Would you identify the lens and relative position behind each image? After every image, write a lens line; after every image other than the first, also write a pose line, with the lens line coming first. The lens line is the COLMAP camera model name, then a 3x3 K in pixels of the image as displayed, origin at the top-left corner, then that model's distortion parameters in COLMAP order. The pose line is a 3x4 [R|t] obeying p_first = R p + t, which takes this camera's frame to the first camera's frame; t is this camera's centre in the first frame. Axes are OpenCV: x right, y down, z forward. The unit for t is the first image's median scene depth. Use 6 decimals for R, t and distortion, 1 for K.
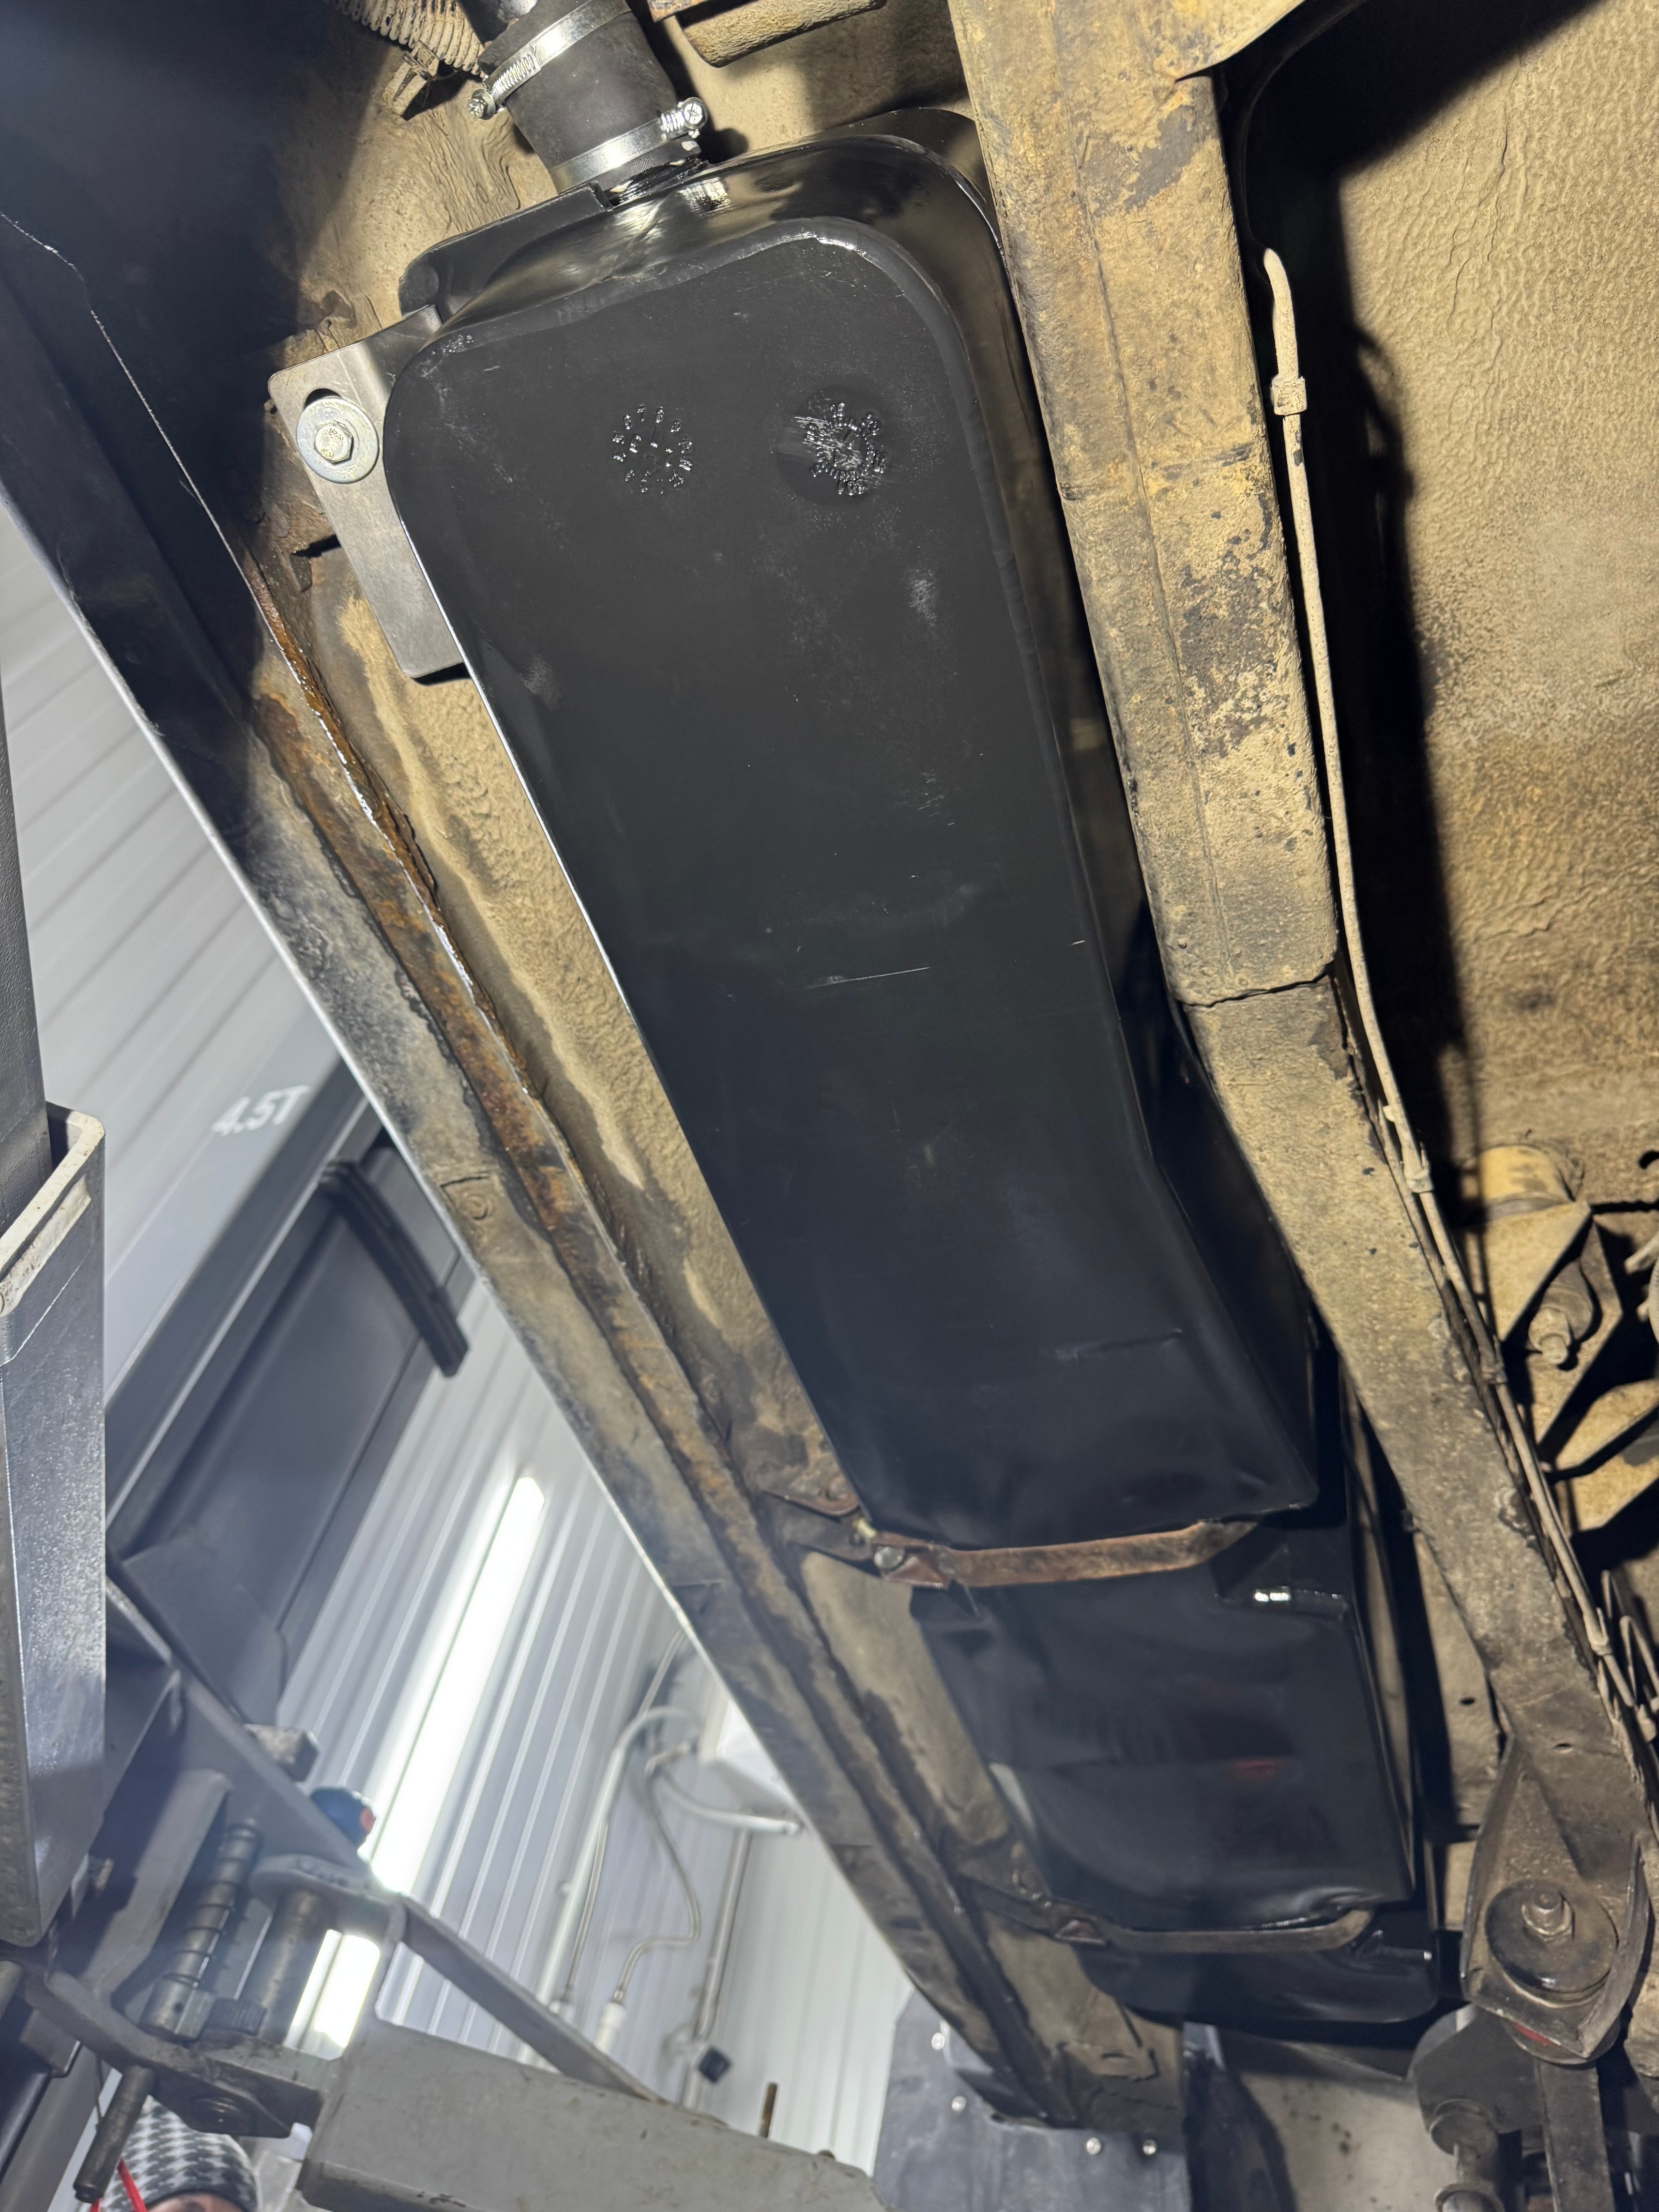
lens RADIAL K [[1590.0, 0, 820.9], [0, 1590.0, 1112.5], [0, 0, 1]] dist [-0.001890, -0.004808]
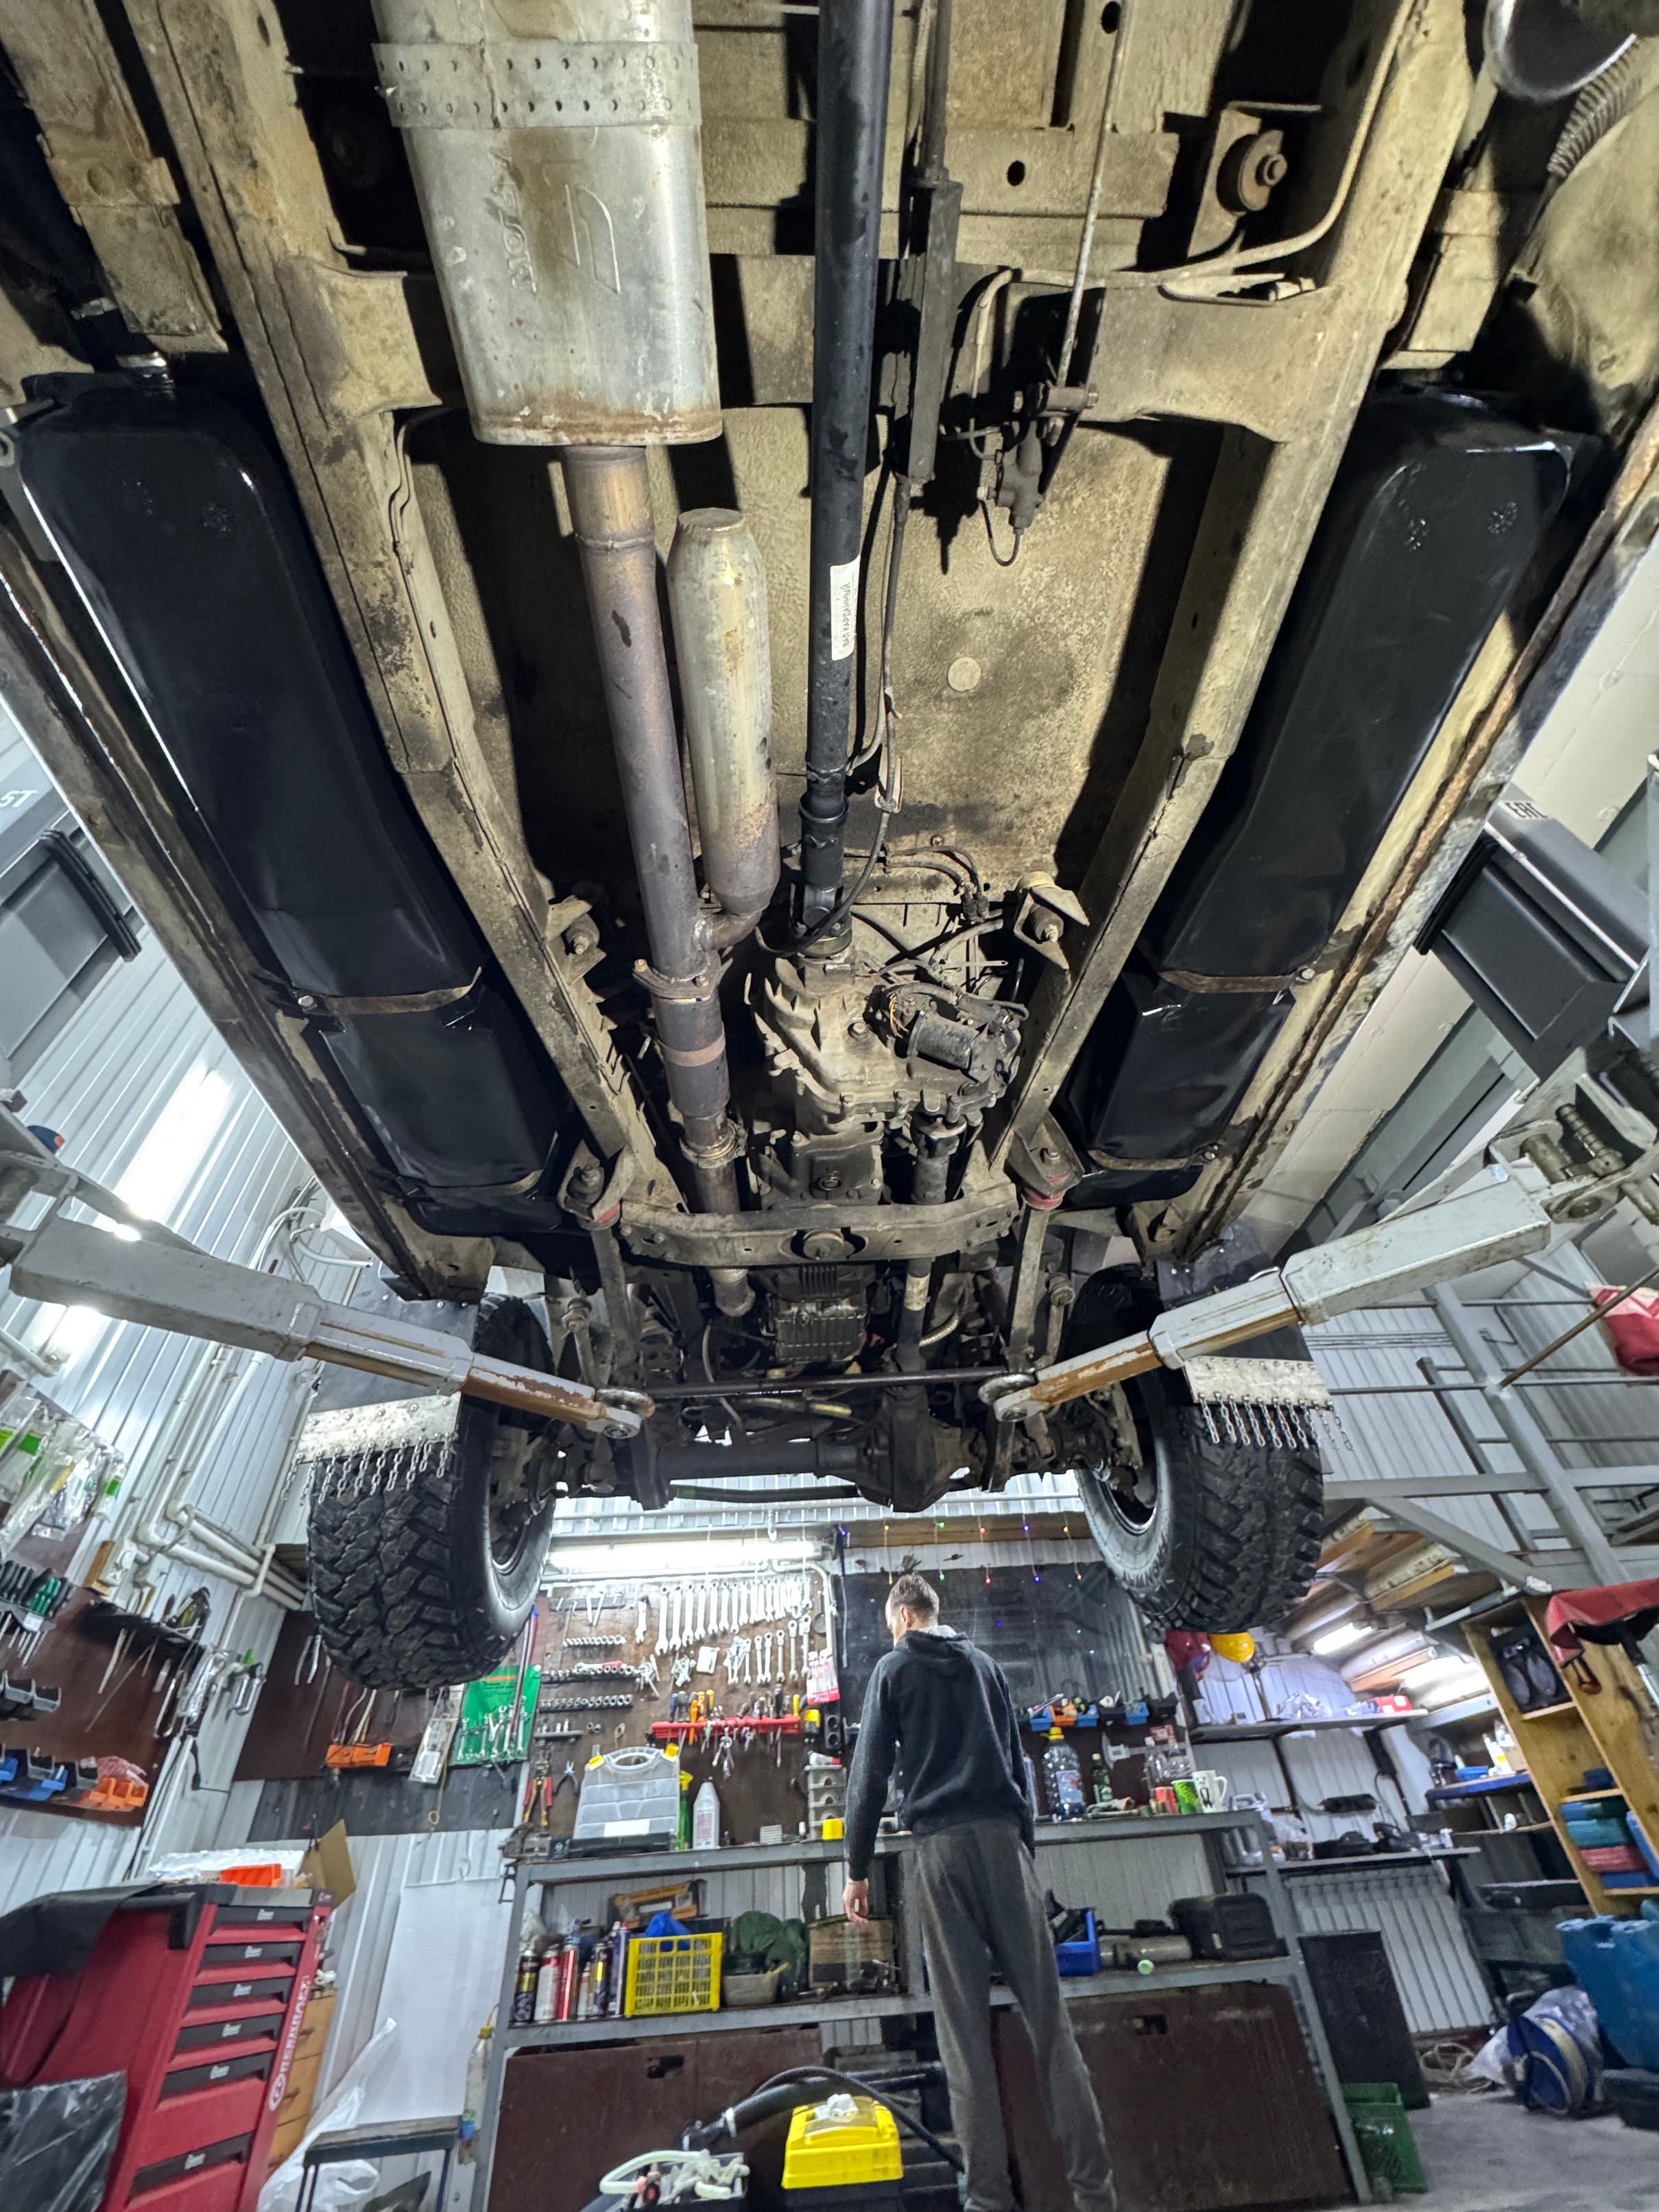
lens RADIAL K [[871.4, 0, 829.5], [0, 871.4, 1106.0], [0, 0, 1]] dist [-0.006261, 0.000169]
pose [[0.920381, 0.067867, 0.385088, 0.194454], [-0.129441, 0.982178, 0.136275, 0.101556], [-0.368976, -0.175271, 0.912763, -0.392988]]
